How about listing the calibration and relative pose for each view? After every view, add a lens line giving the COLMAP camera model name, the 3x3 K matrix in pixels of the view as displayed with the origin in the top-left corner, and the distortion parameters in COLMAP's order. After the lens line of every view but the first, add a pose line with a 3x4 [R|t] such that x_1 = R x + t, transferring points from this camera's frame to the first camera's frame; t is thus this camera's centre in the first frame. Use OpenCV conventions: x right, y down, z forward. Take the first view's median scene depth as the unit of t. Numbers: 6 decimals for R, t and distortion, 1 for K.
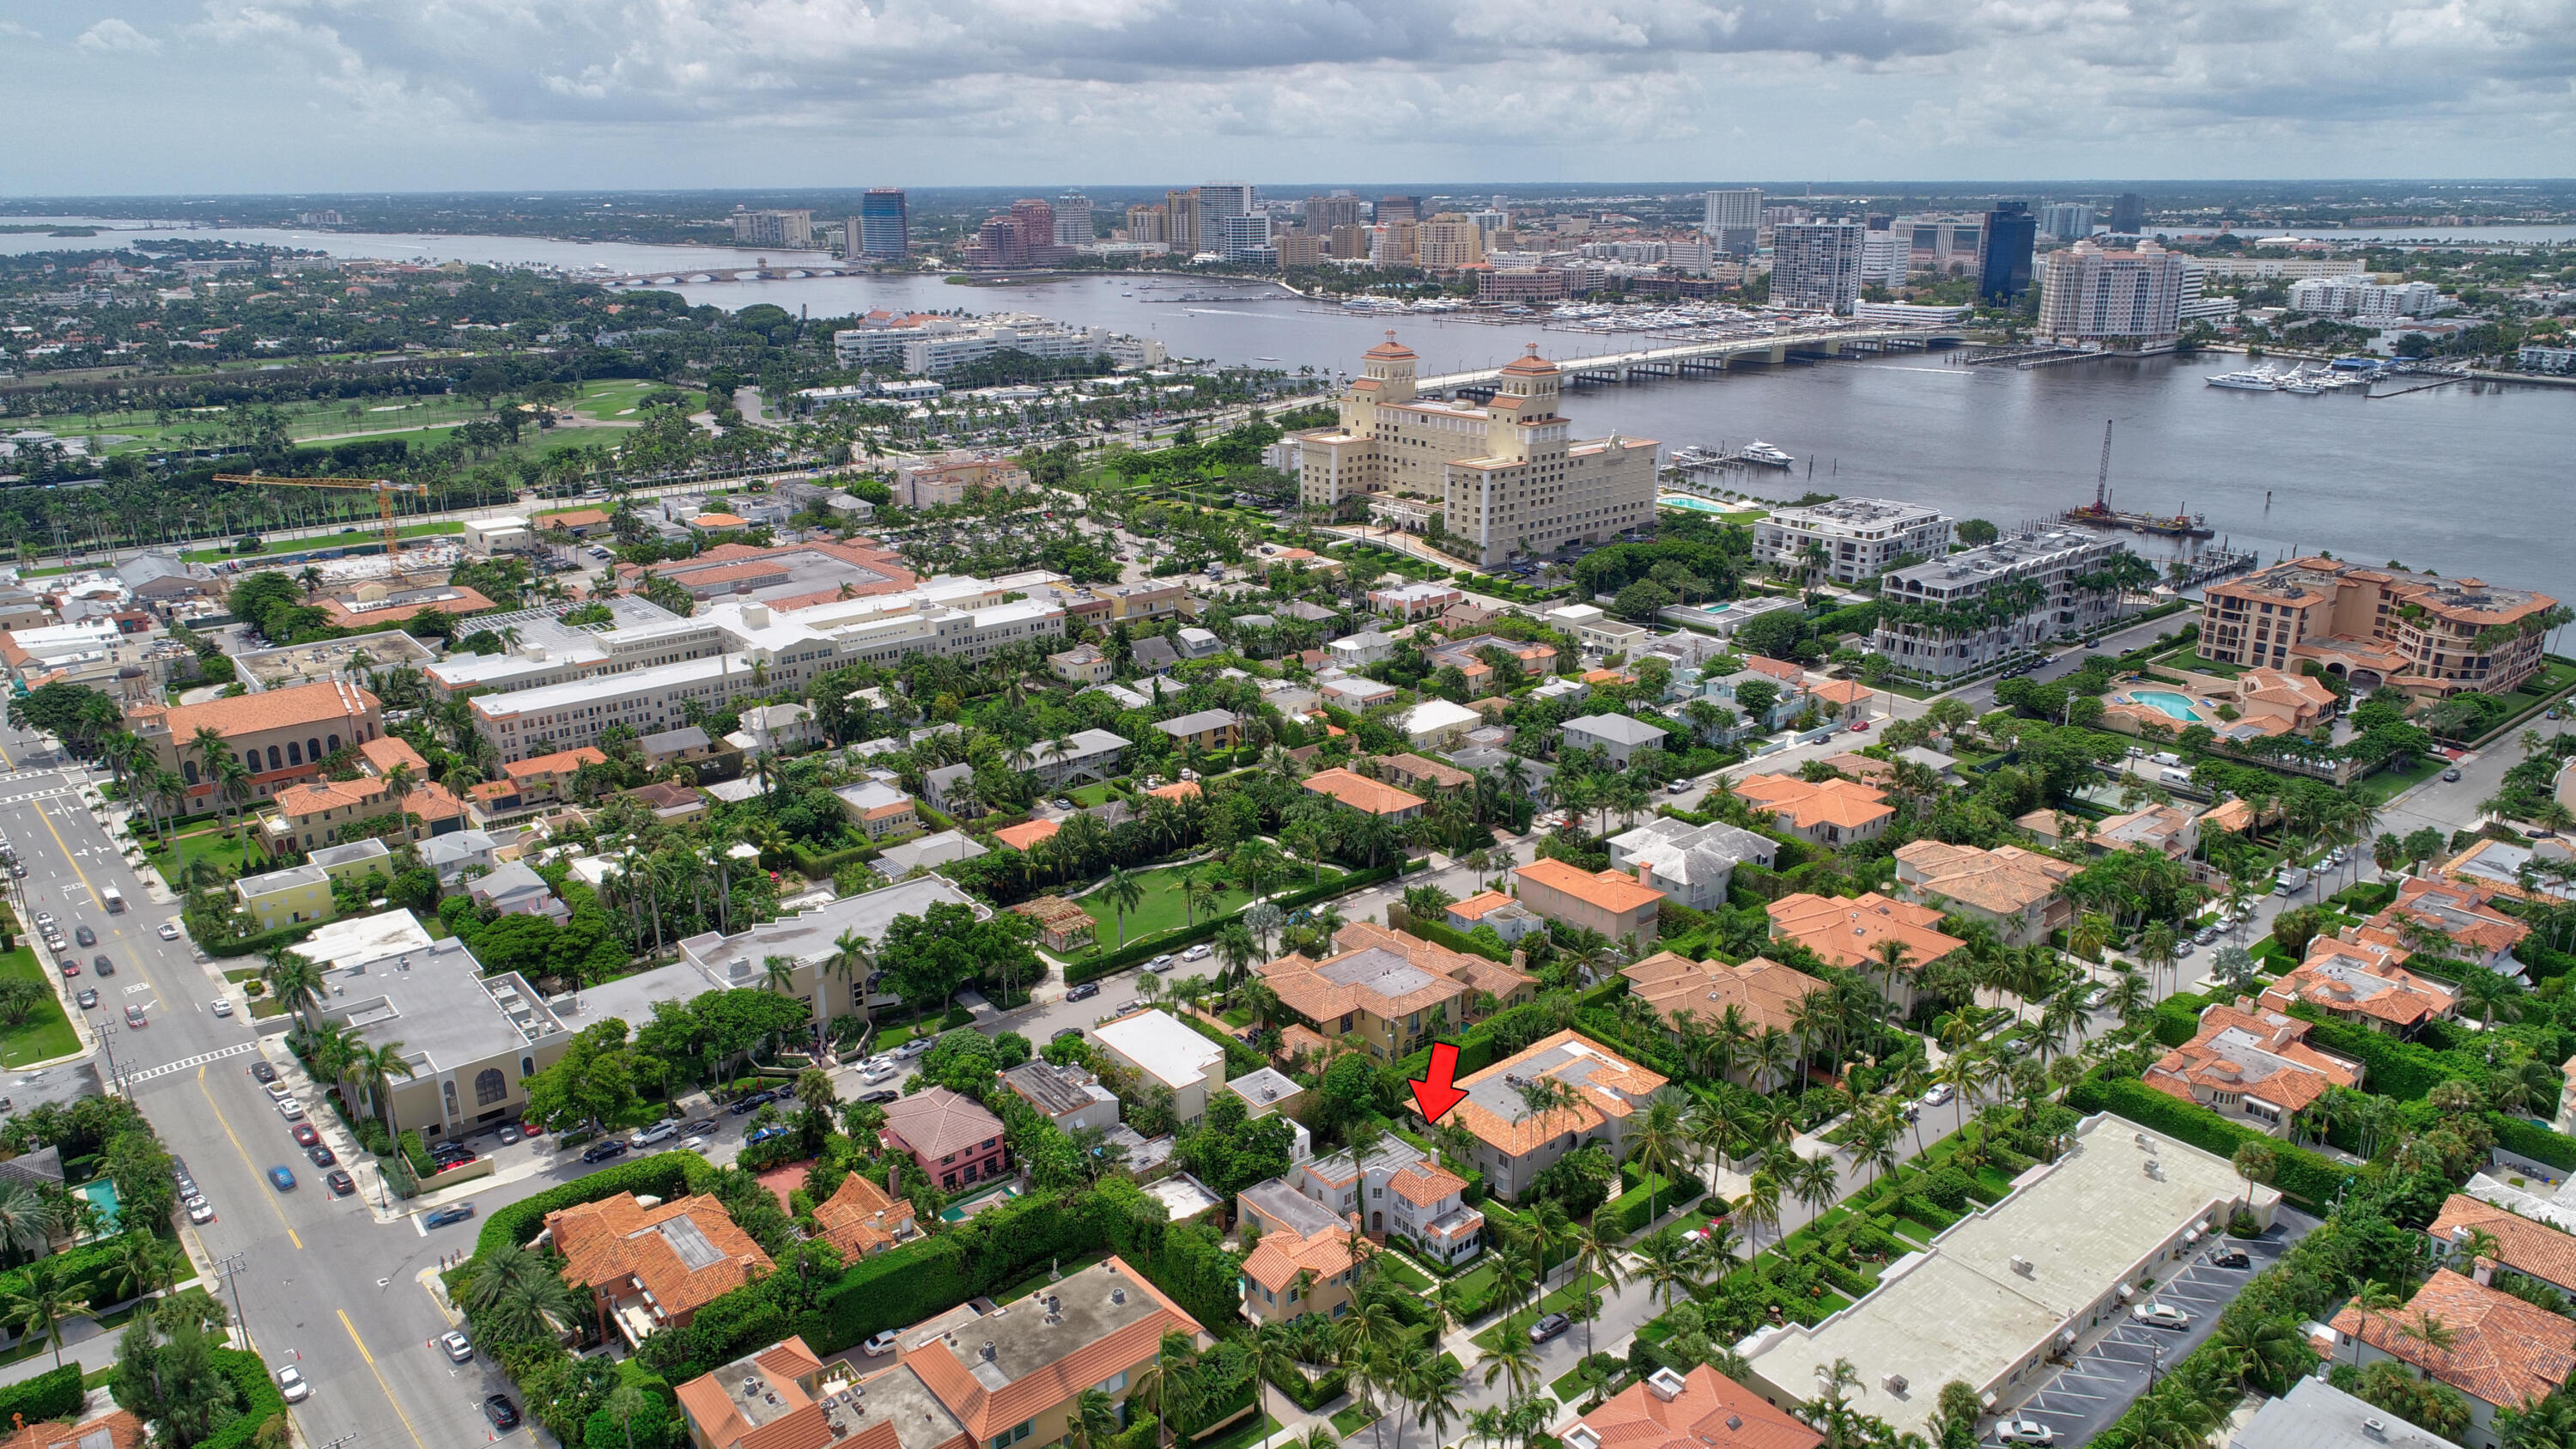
lens RADIAL K [[1712.9, 0, 1288.0], [0, 1712.9, 724.5], [0, 0, 1]] dist [-0.002842, -0.005514]
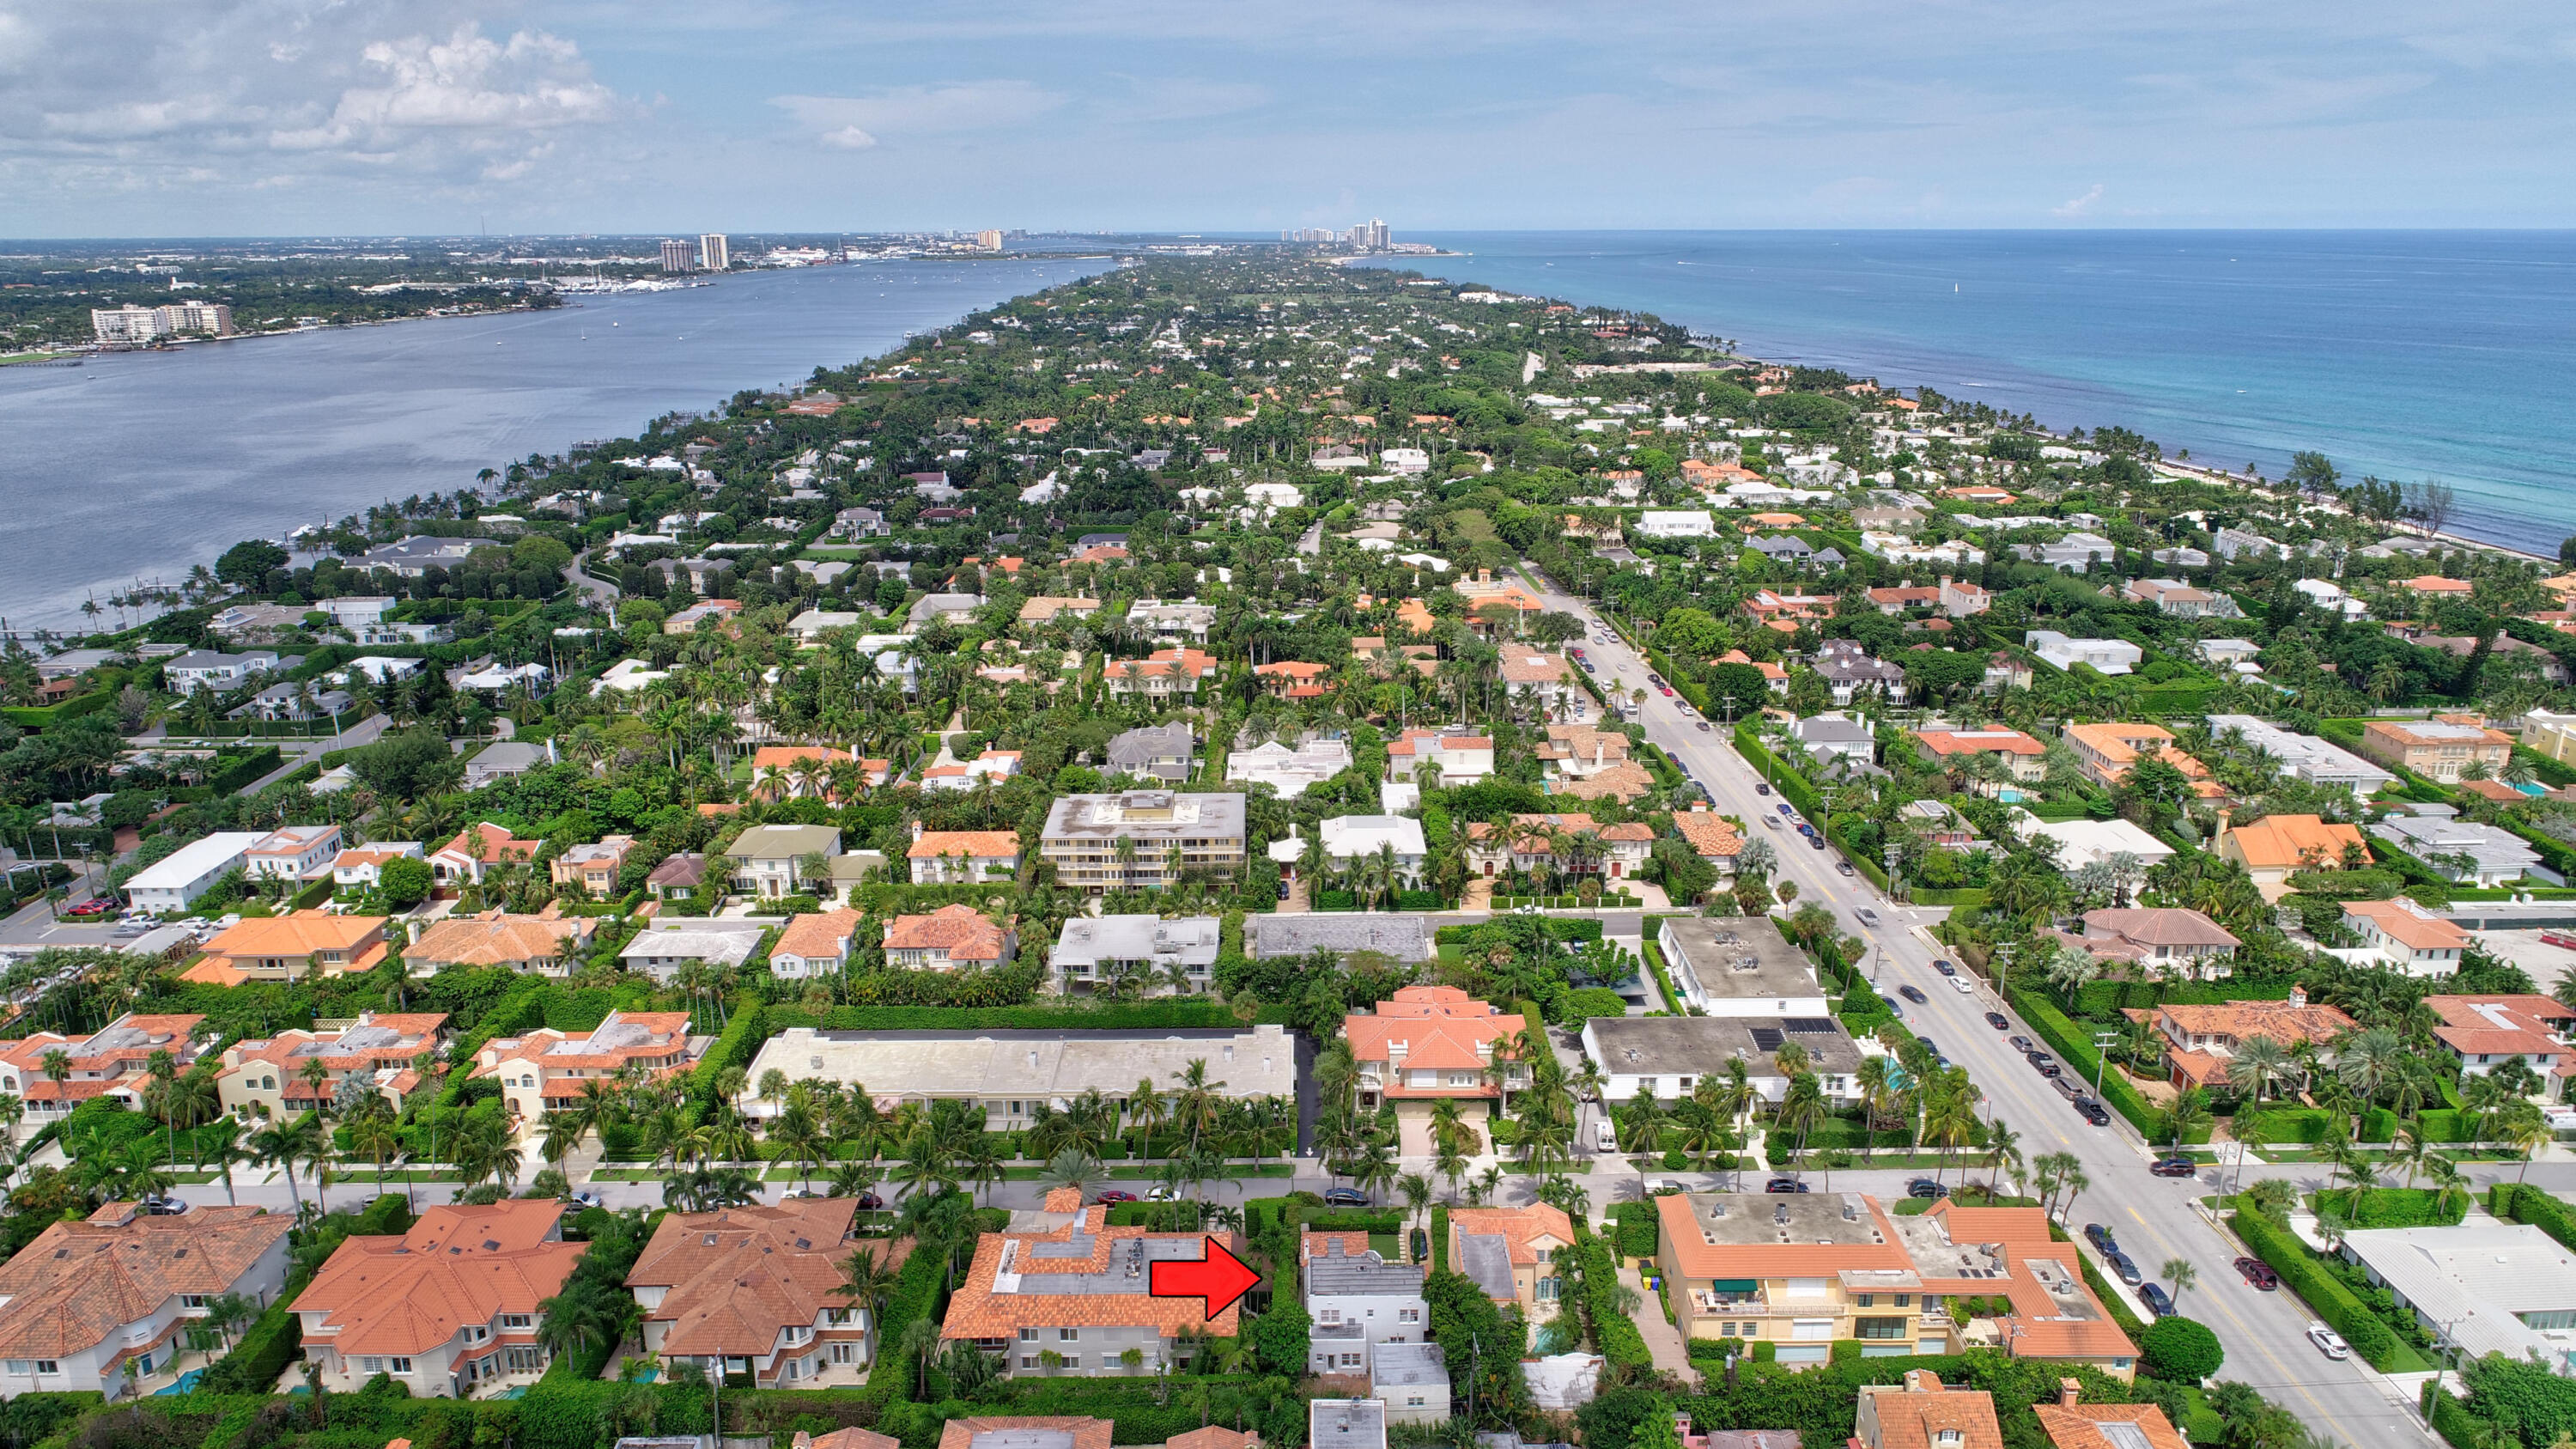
lens RADIAL K [[1724.4, 0, 1288.0], [0, 1724.4, 724.5], [0, 0, 1]] dist [-0.006740, -0.003968]
pose [[-0.774517, -0.166287, 0.610304, -0.219821], [0.202212, 0.849113, 0.487974, -0.230143], [-0.599361, 0.501355, -0.624027, 0.734814]]
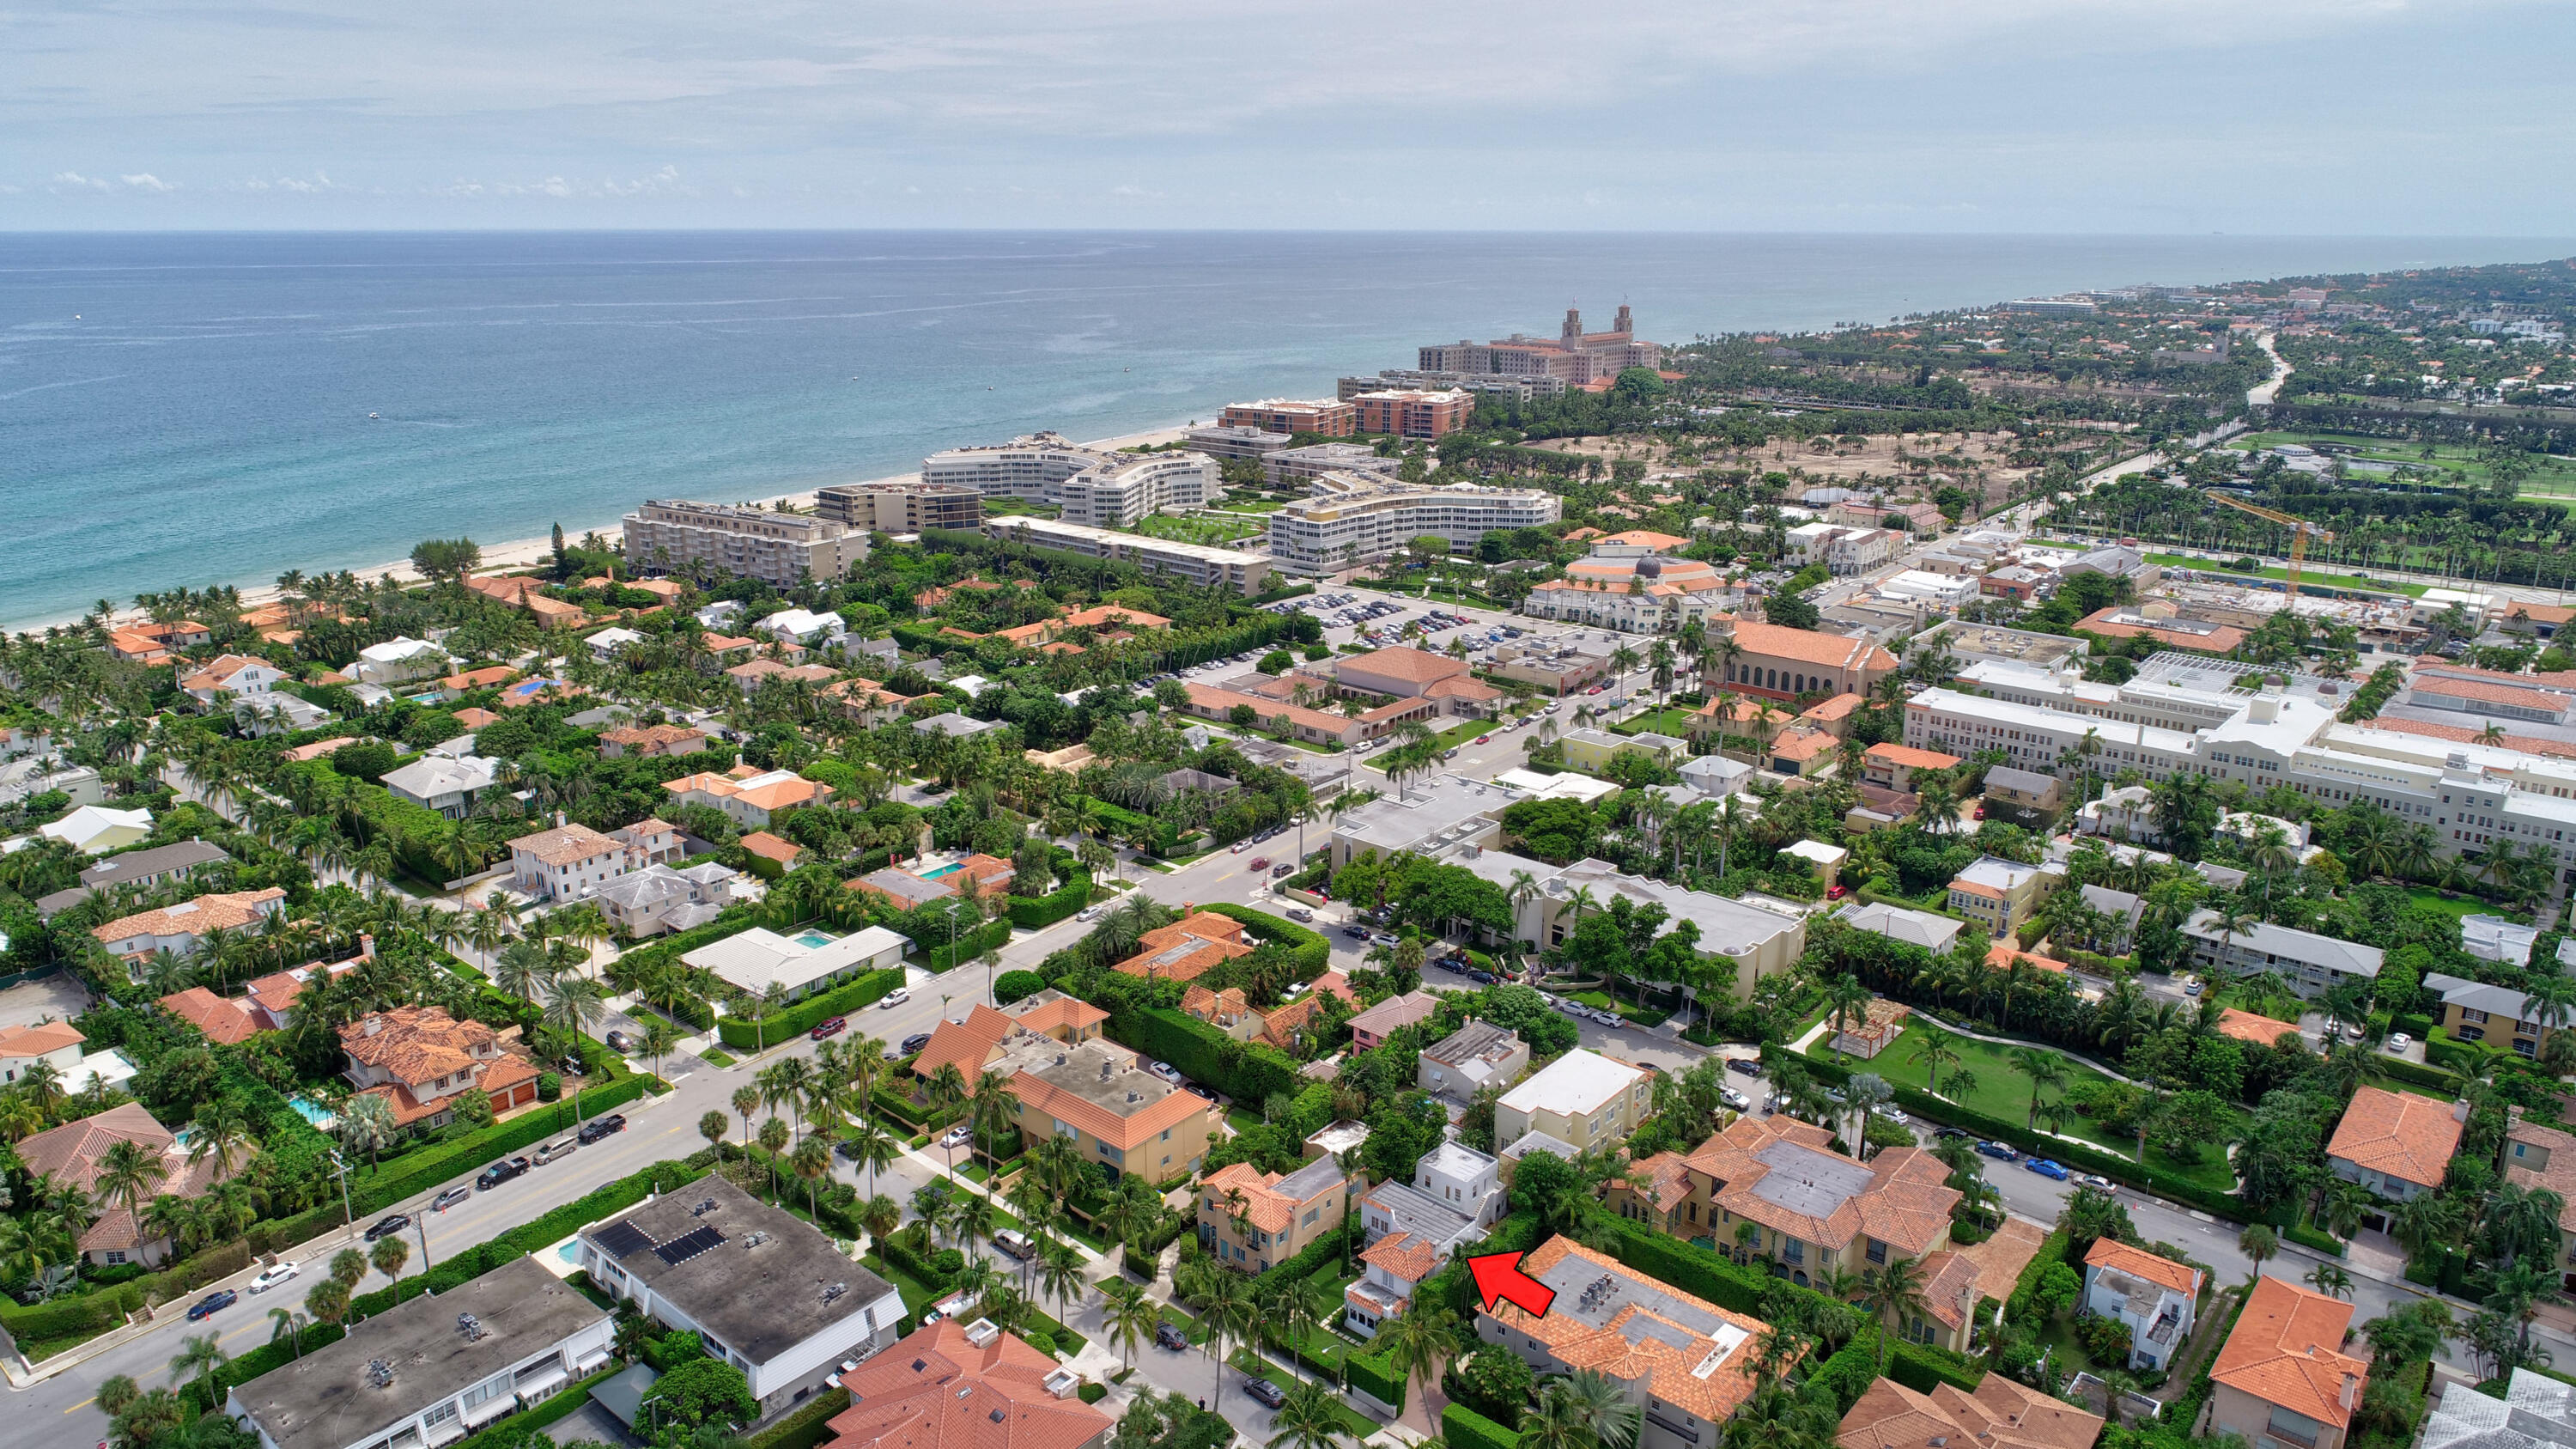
lens RADIAL K [[1712.9, 0, 1288.0], [0, 1712.9, 724.5], [0, 0, 1]] dist [-0.002842, -0.005514]
pose [[0.177646, 0.286096, -0.941590, 0.444140], [-0.304419, 0.925854, 0.223882, -0.102397], [0.935826, 0.246866, 0.251567, 0.310203]]
